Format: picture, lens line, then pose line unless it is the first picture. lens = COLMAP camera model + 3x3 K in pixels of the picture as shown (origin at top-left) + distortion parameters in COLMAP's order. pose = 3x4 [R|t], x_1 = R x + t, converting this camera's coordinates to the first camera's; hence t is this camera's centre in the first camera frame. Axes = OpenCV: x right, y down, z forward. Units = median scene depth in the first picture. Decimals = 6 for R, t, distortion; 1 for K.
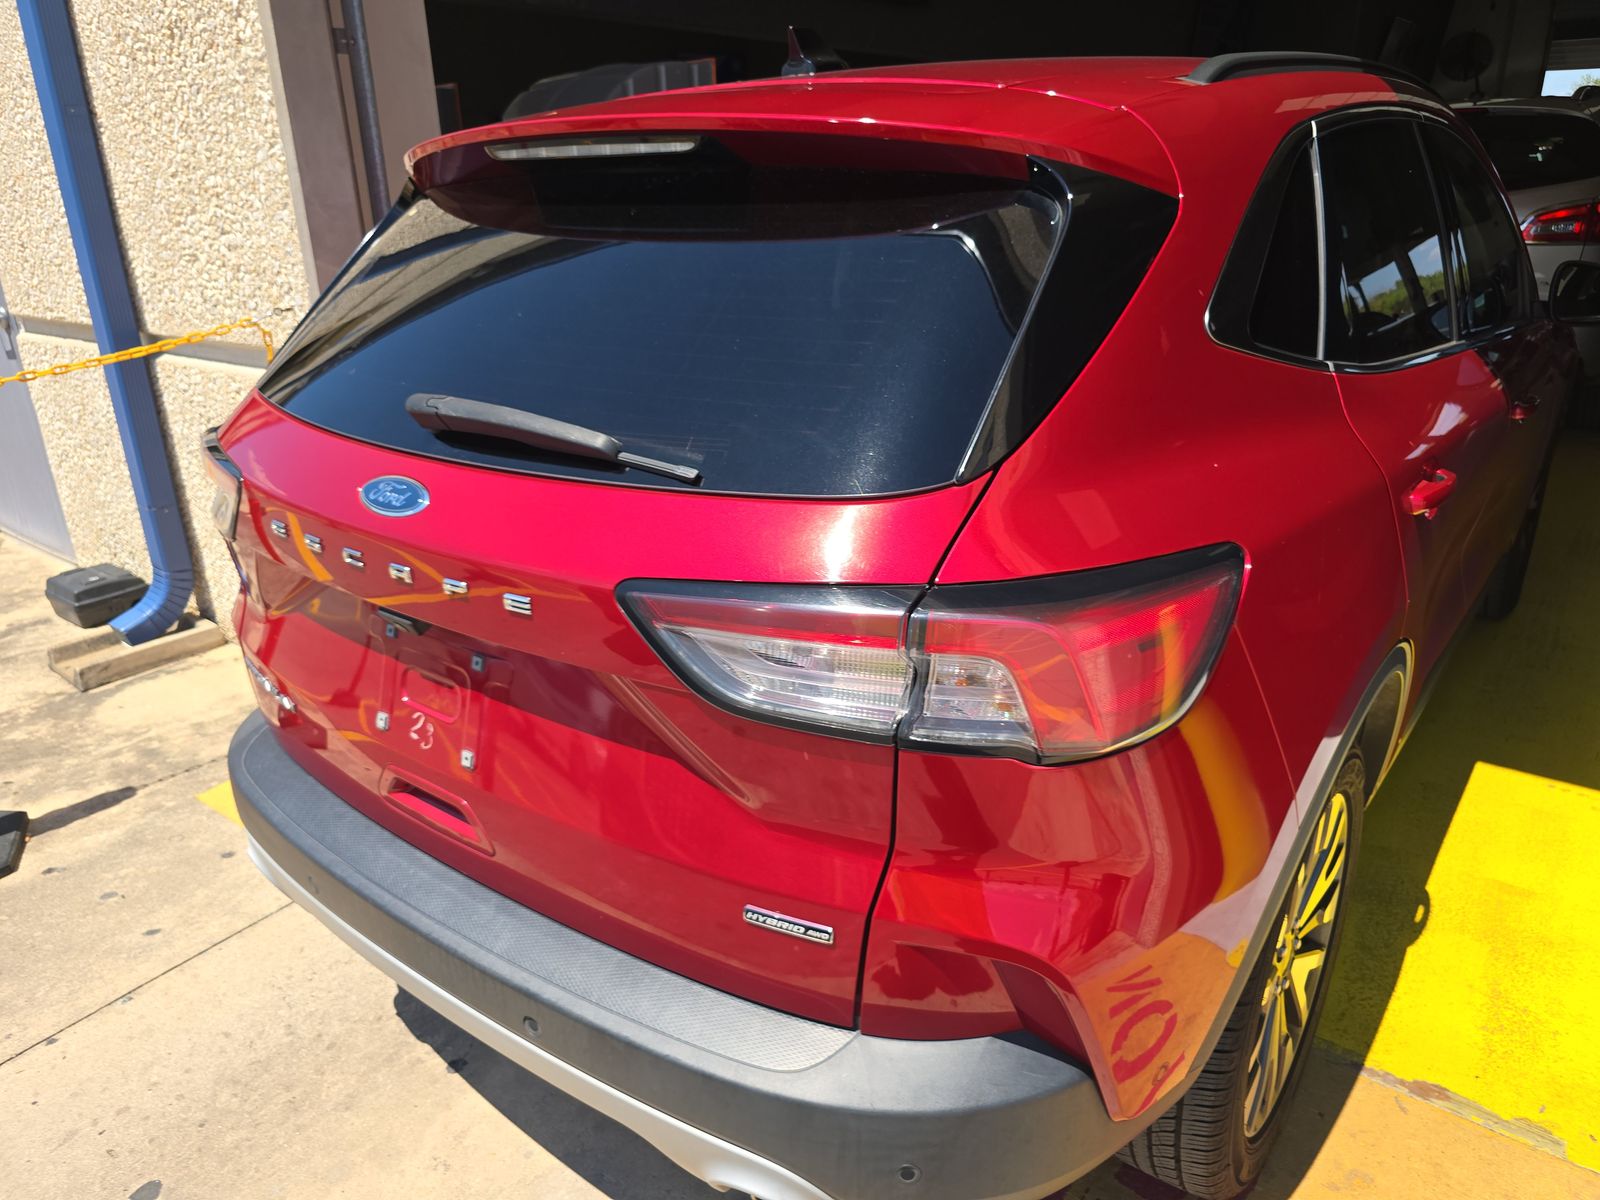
lens RADIAL K [[1078.6, 0, 809.7], [0, 1078.6, 599.3], [0, 0, 1]] dist [0.053129, -0.038825]
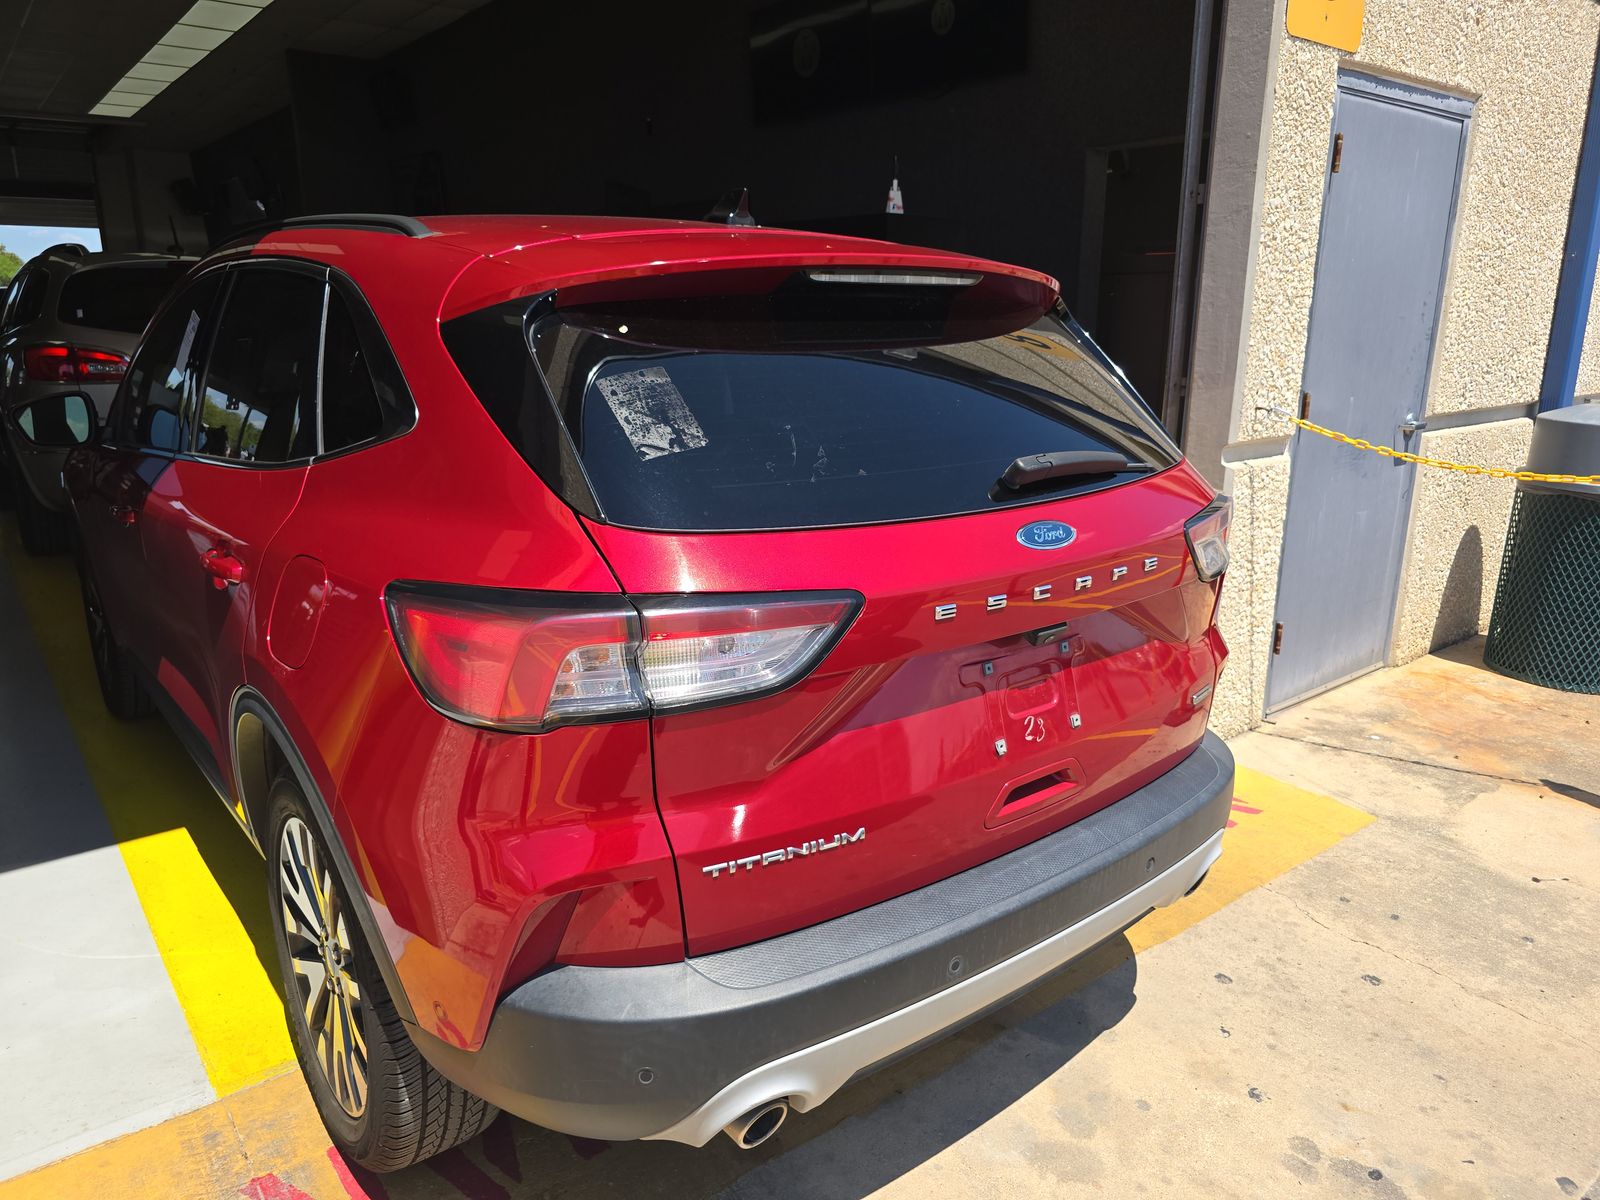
lens RADIAL K [[1078.6, 0, 809.7], [0, 1078.6, 599.3], [0, 0, 1]] dist [0.053129, -0.038825]
pose [[0.245540, -0.231135, 0.941428, -1.699979], [0.338589, 0.930442, 0.140128, -0.303331], [-0.908332, 0.284350, 0.306721, 0.893242]]
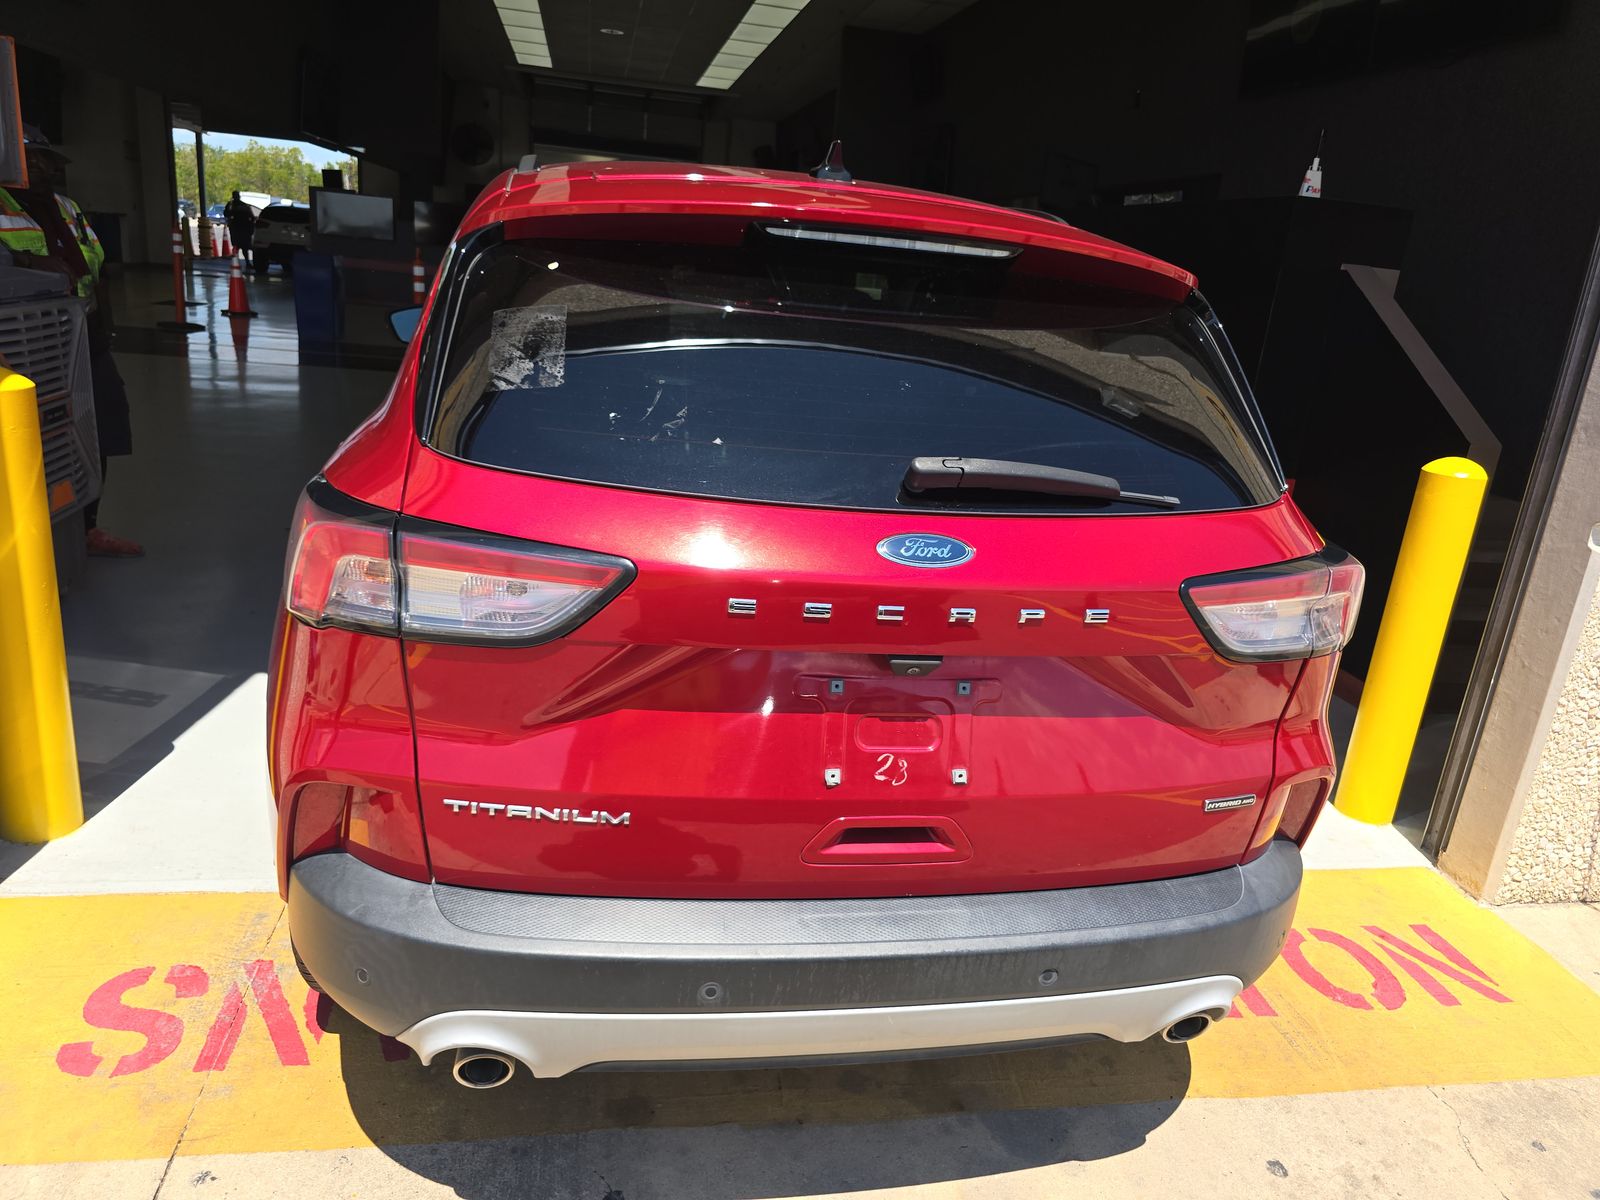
lens RADIAL K [[1078.6, 0, 809.7], [0, 1078.6, 599.3], [0, 0, 1]] dist [0.053129, -0.038825]
pose [[0.658008, -0.145552, 0.738810, -1.290013], [0.168495, 0.984723, 0.043931, -0.115435], [-0.733918, 0.095579, 0.672480, 0.359309]]
